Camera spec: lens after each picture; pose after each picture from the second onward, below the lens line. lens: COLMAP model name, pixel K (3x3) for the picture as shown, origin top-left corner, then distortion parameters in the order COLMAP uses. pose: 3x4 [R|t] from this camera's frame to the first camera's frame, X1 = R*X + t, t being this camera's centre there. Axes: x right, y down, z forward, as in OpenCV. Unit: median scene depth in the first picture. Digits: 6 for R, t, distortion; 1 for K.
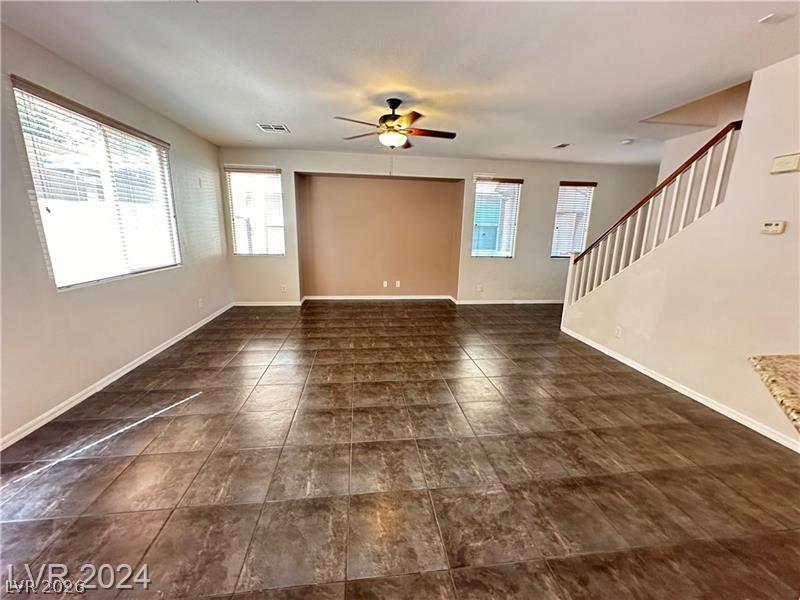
lens RADIAL K [[319.3, 0, 399.2], [0, 319.3, 301.3], [0, 0, 1]] dist [-0.003140, 0.001028]
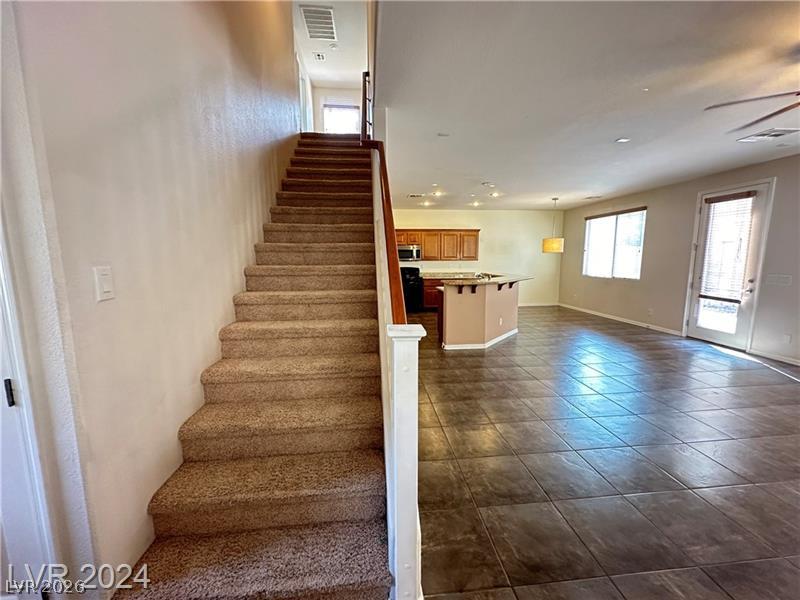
lens RADIAL K [[319.3, 0, 399.7], [0, 319.3, 300.2], [0, 0, 1]] dist [-0.003140, 0.001028]
pose [[-0.999541, -0.019779, 0.022956, 0.772532], [-0.010484, 0.936539, 0.350406, -0.360467], [-0.028430, 0.350004, -0.936317, 1.700301]]
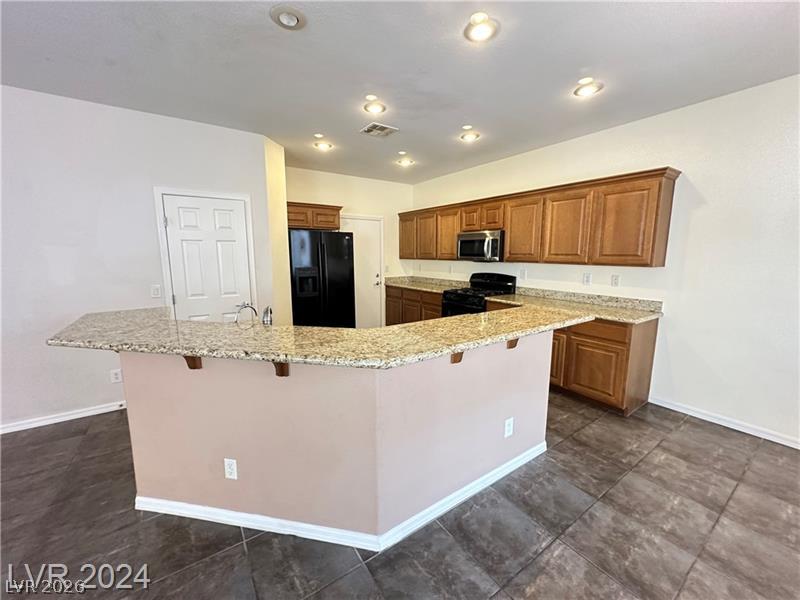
lens RADIAL K [[319.3, 0, 400.2], [0, 319.3, 300.0], [0, 0, 1]] dist [-0.003140, 0.001028]
pose [[-0.462451, -0.153444, 0.873266, -0.250369], [0.187533, 0.945701, 0.265482, -0.021501], [-0.866585, 0.286539, -0.408565, 0.064675]]
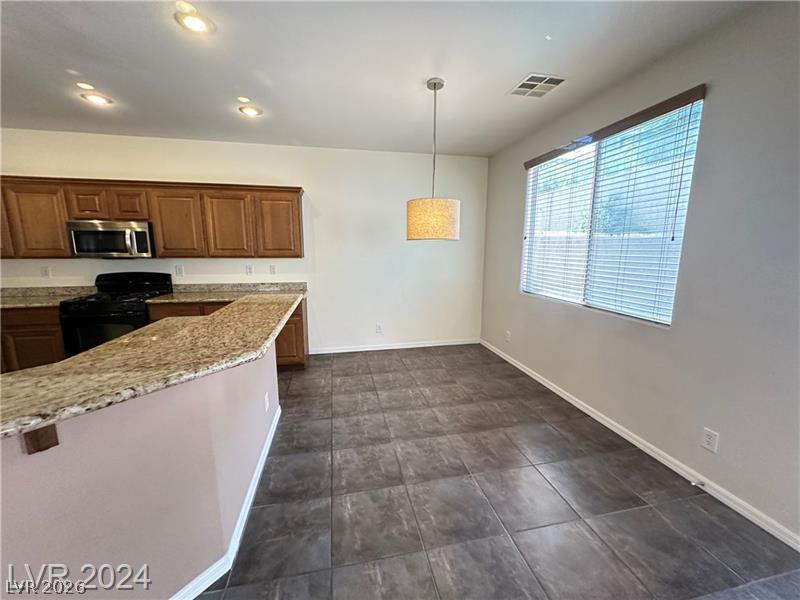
lens RADIAL K [[319.3, 0, 399.2], [0, 319.3, 299.6], [0, 0, 1]] dist [-0.003140, 0.001028]
pose [[-0.996545, -0.010719, -0.082366, -0.071070], [-0.040929, 0.926261, 0.374654, -0.068800], [0.072276, 0.376730, -0.923499, 0.291161]]
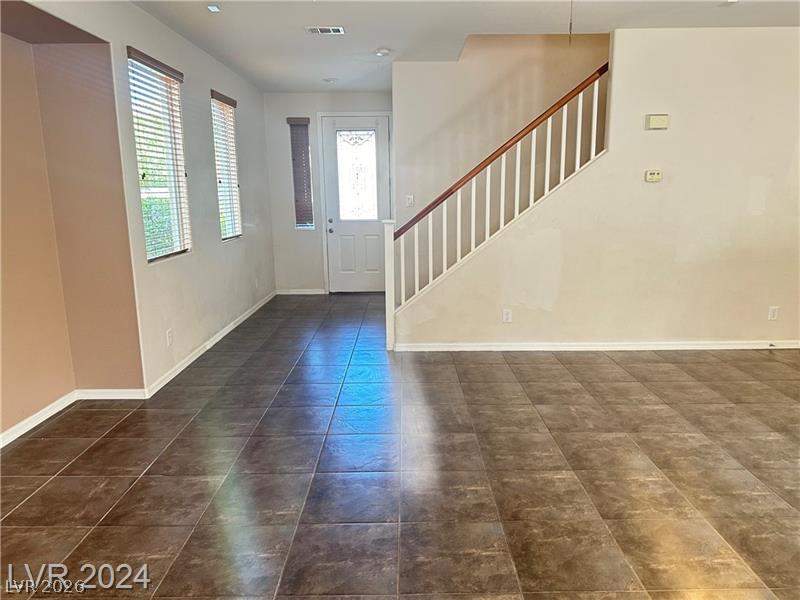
lens RADIAL K [[559.6, 0, 410.2], [0, 559.6, 301.7], [0, 0, 1]] dist [0.060832, -0.050420]
pose [[0.111799, -0.217567, 0.969621, -0.718292], [0.233943, 0.954077, 0.187105, -0.276811], [-0.965801, 0.205918, 0.157563, 1.155117]]
